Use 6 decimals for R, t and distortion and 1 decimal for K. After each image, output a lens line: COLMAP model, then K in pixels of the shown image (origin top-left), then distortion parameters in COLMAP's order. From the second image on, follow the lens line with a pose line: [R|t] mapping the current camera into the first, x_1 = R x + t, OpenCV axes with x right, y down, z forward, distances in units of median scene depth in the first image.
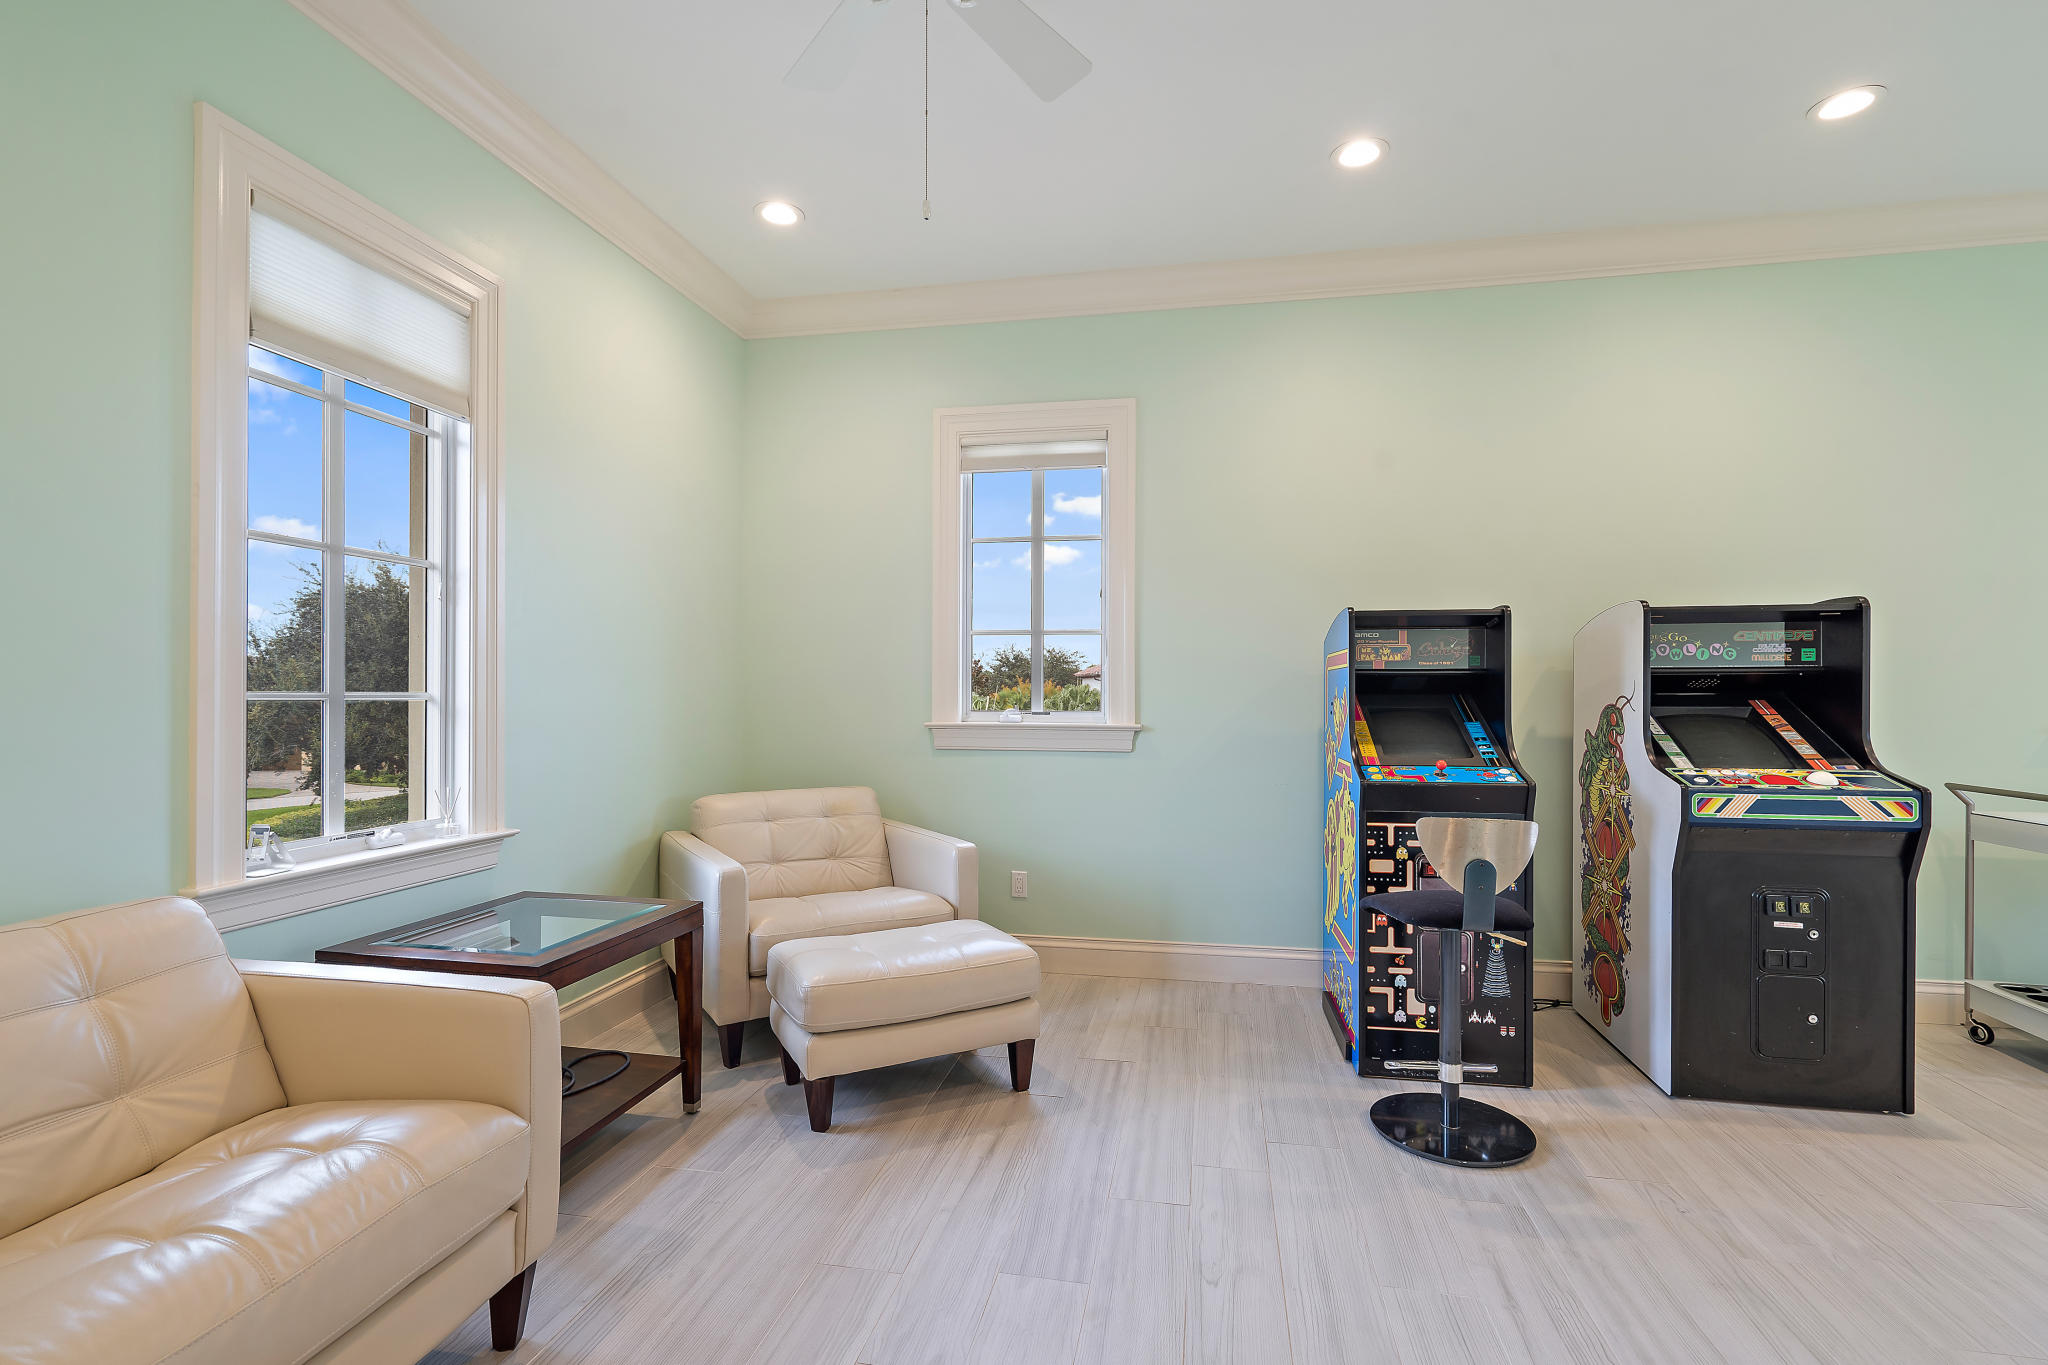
lens RADIAL K [[943.0, 0, 1024.0], [0, 943.0, 682.5], [0, 0, 1]] dist [0.000116, 0.000914]
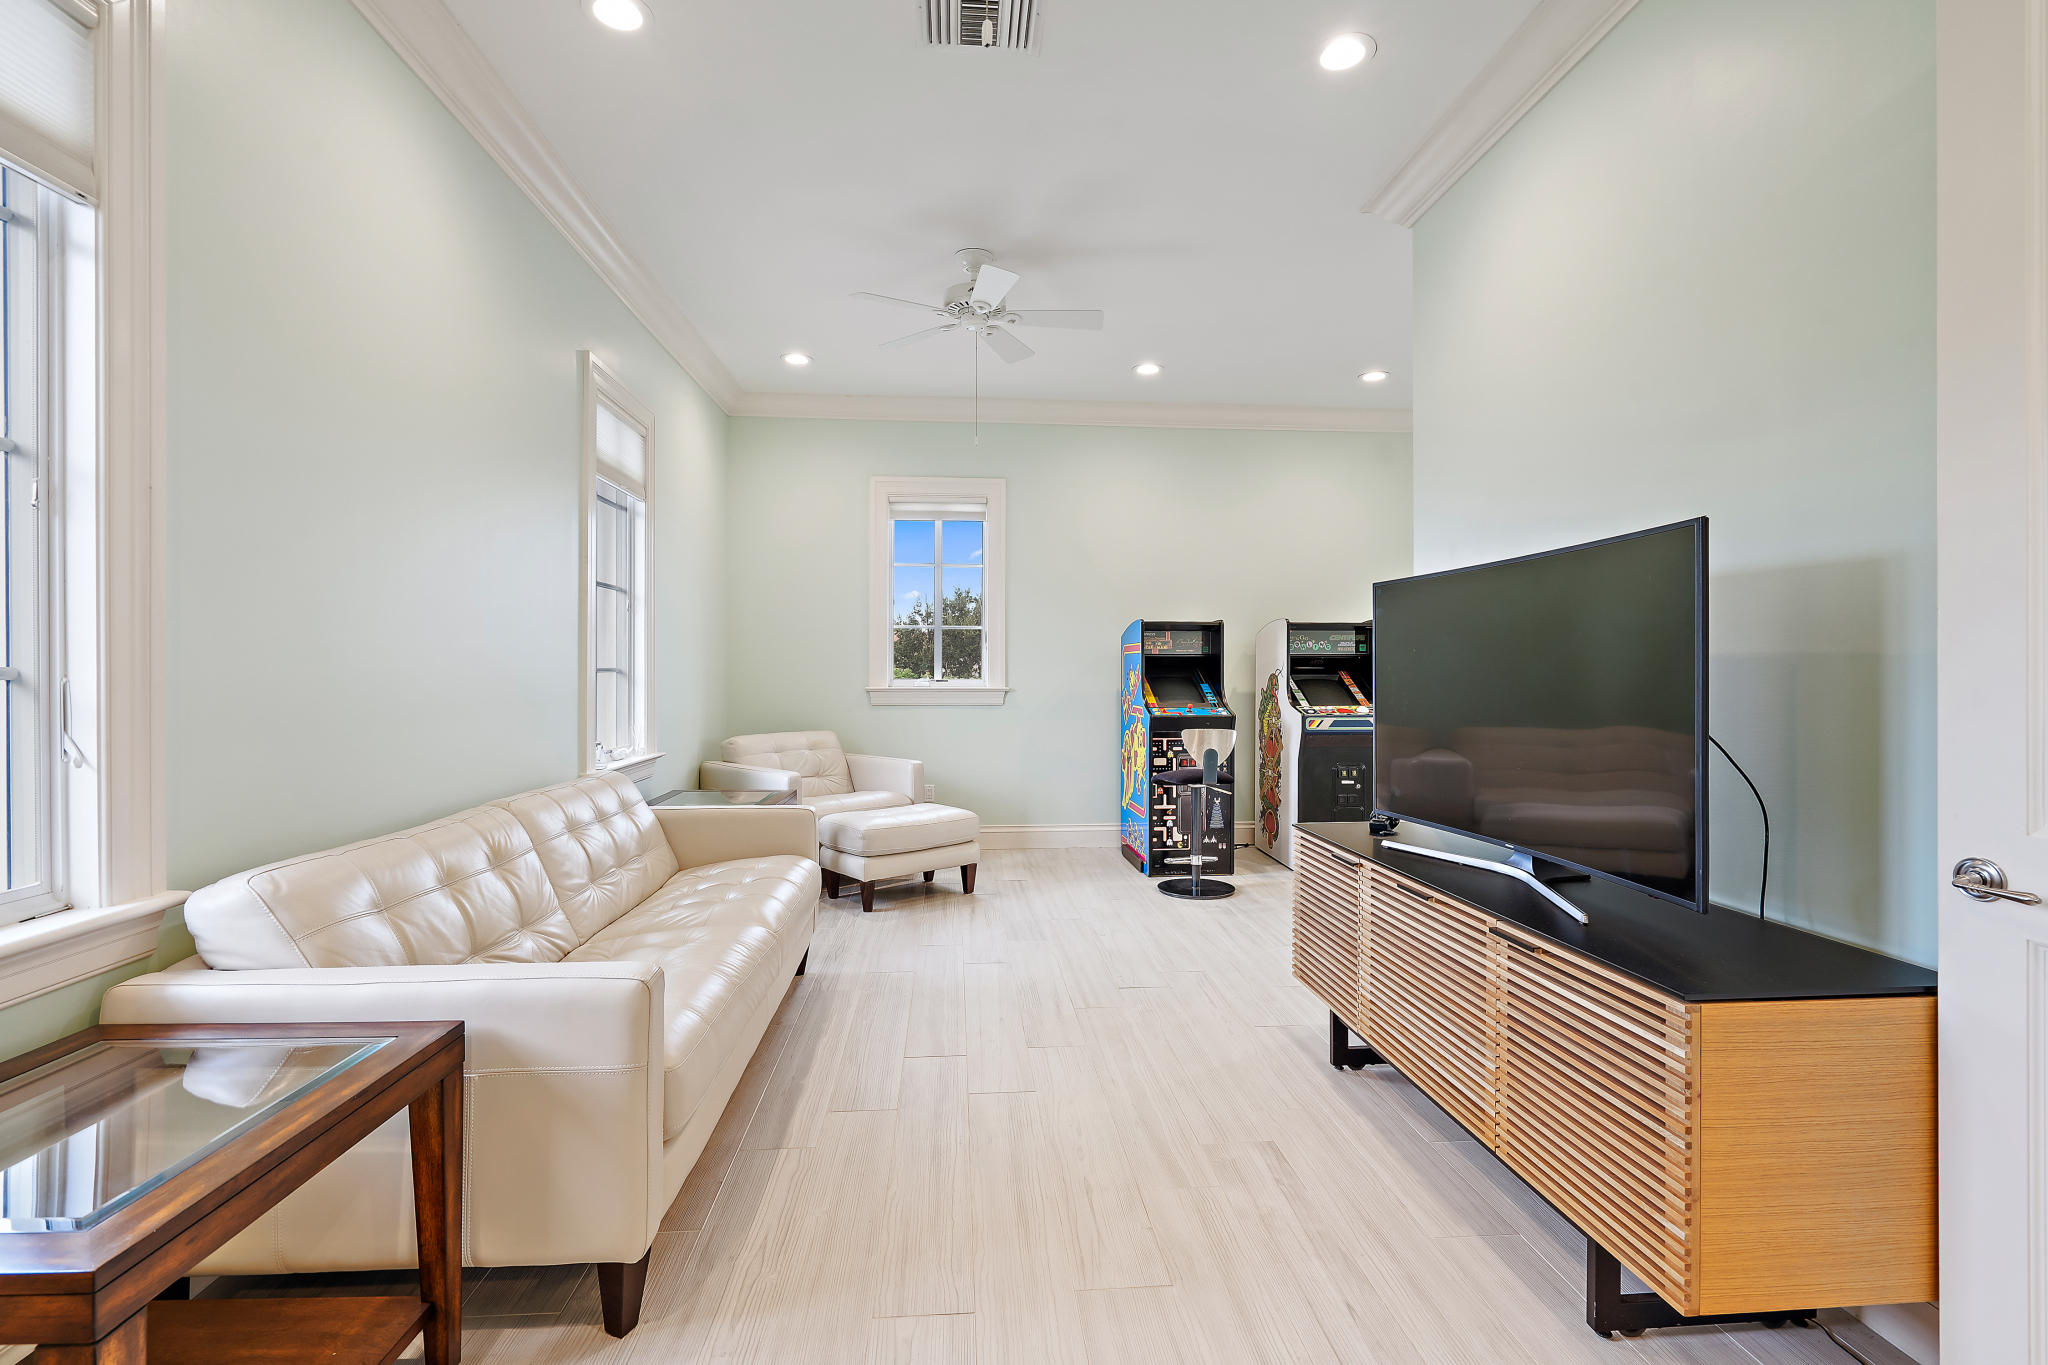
lens RADIAL K [[926.5, 0, 1020.9], [0, 926.5, 646.3], [0, 0, 1]] dist [-0.000694, 0.000999]
pose [[0.964856, 0.005574, 0.262722, -0.348128], [-0.003126, 0.999948, -0.009736, -0.011875], [-0.262762, 0.008572, 0.964823, -0.654290]]
